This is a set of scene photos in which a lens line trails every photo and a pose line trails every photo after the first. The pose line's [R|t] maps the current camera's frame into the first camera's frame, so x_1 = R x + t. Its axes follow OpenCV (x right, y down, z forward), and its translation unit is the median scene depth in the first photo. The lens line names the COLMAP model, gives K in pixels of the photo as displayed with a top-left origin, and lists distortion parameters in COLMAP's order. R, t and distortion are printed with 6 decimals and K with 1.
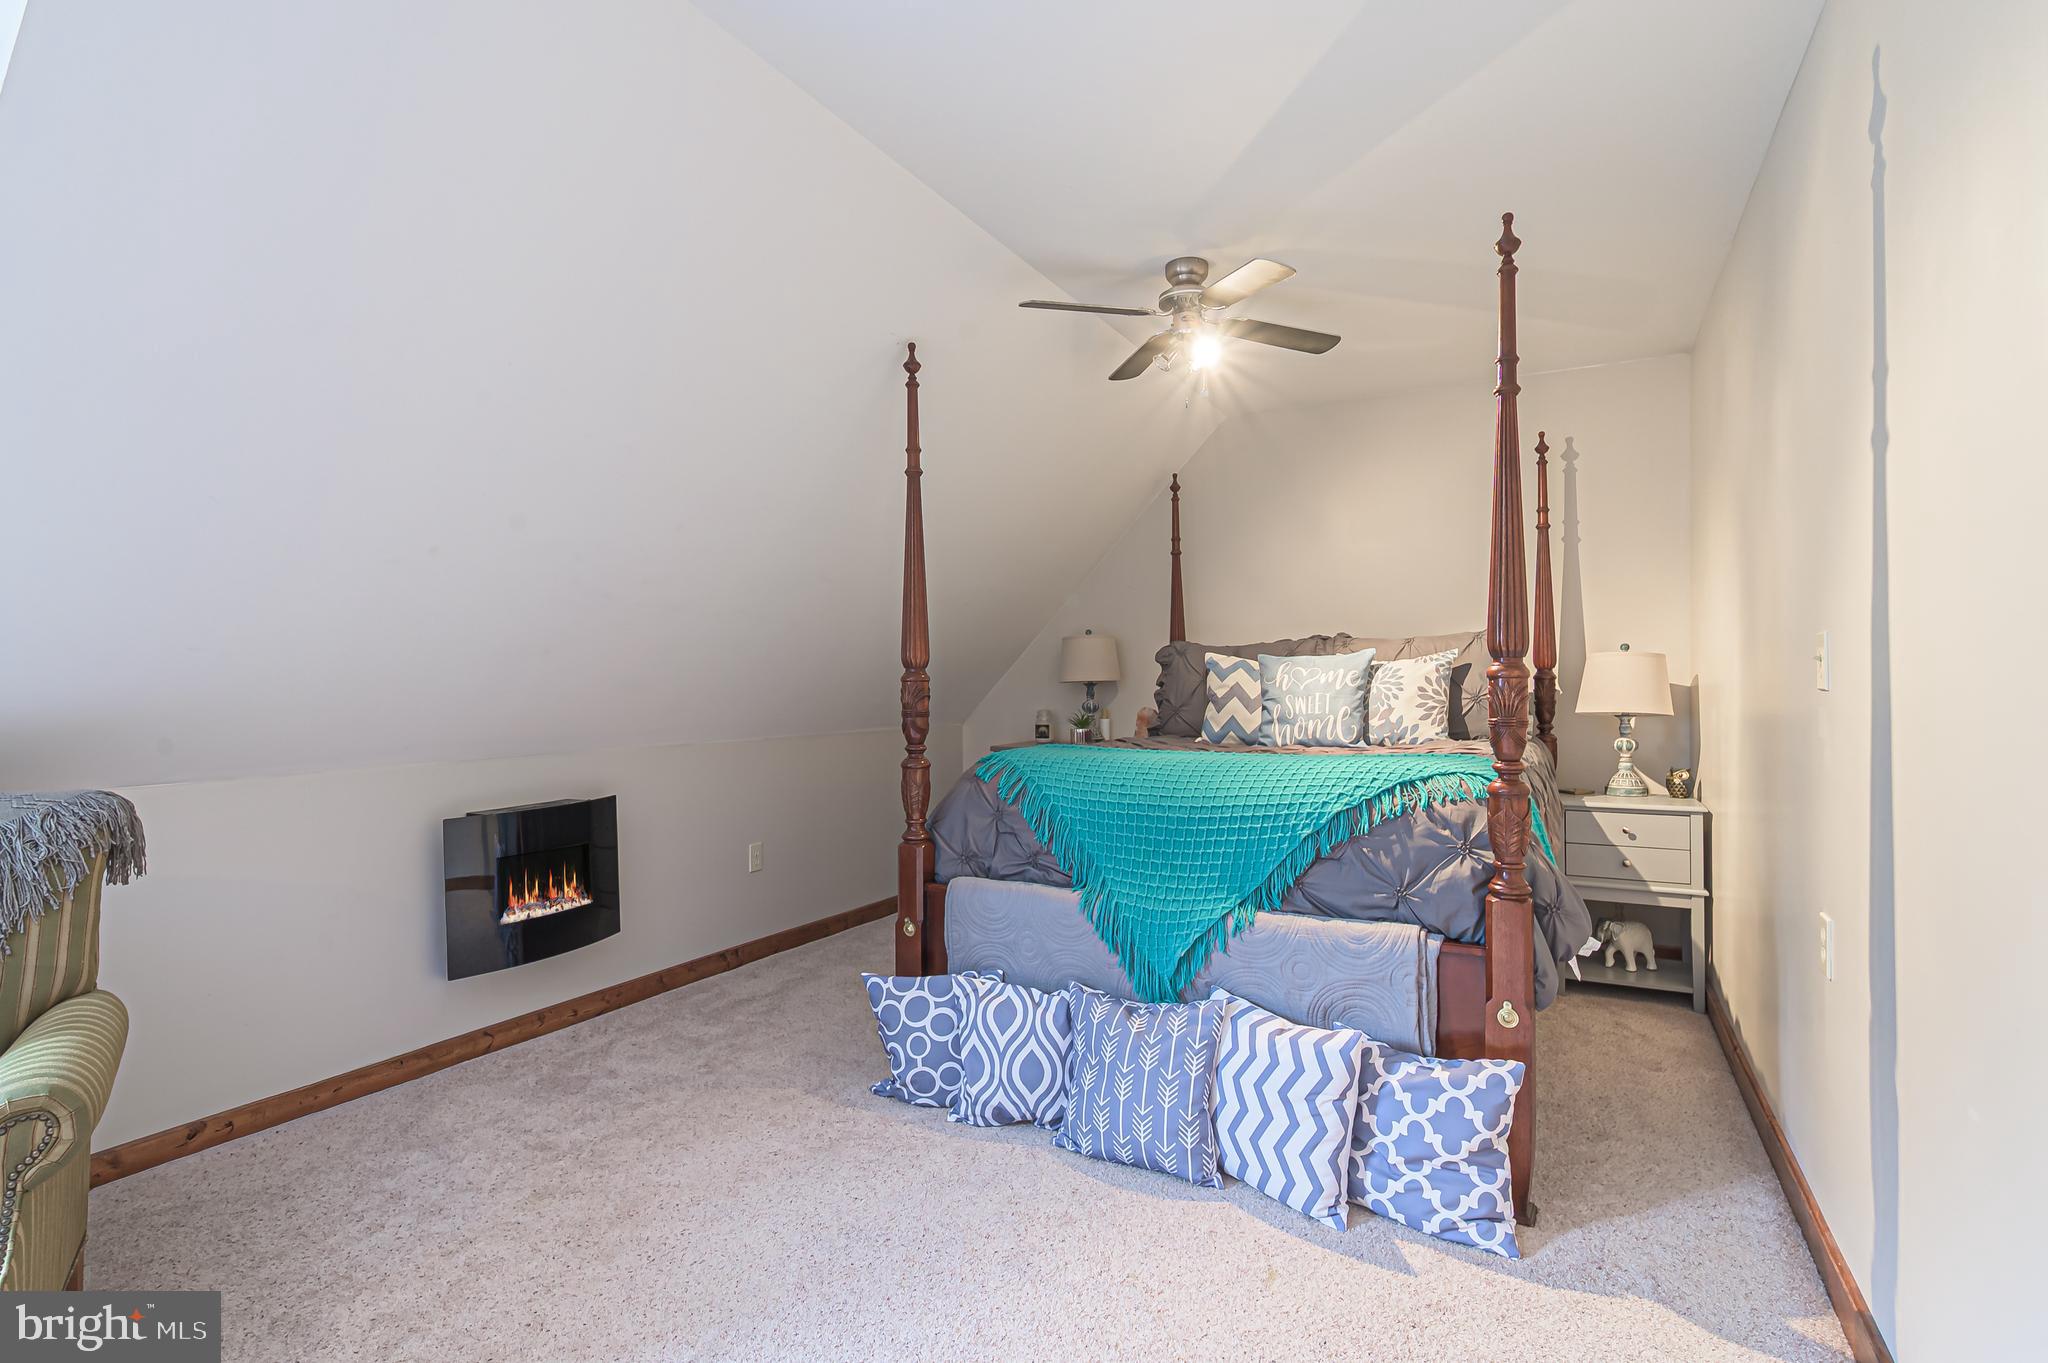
lens RADIAL K [[1006.5, 0, 1018.9], [0, 1006.5, 682.4], [0, 0, 1]] dist [0.001319, -0.000091]
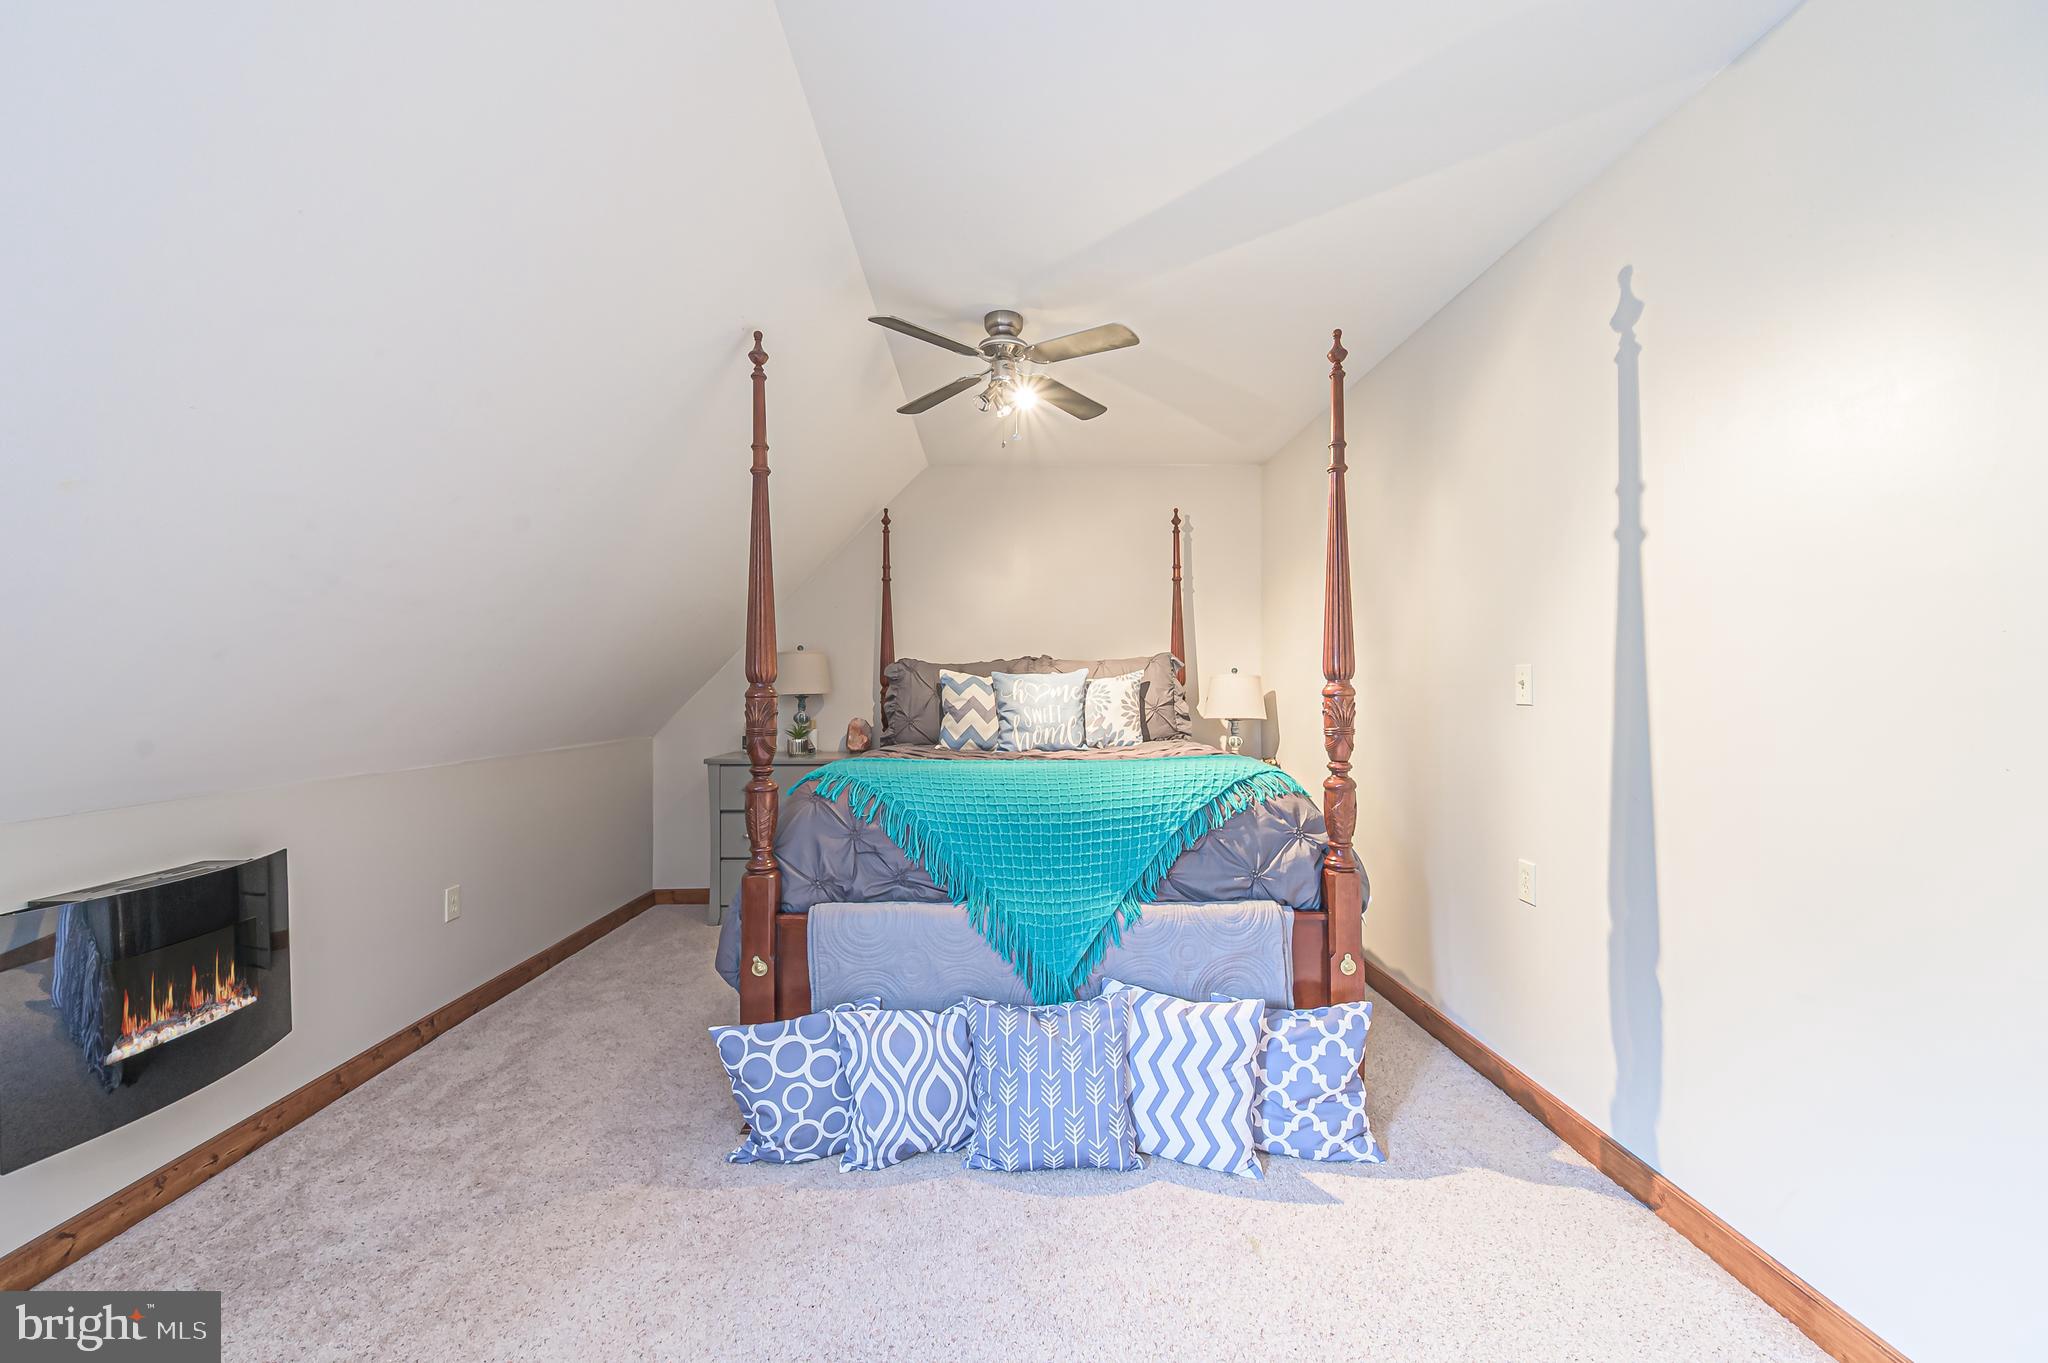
lens RADIAL K [[814.1, 0, 1026.7], [0, 814.1, 681.8], [0, 0, 1]] dist [-0.002057, 0.001058]
pose [[0.863920, 0.007796, 0.503569, -0.282321], [-0.001315, 0.999912, -0.013224, -0.005713], [-0.503628, 0.010763, 0.863854, 0.244705]]
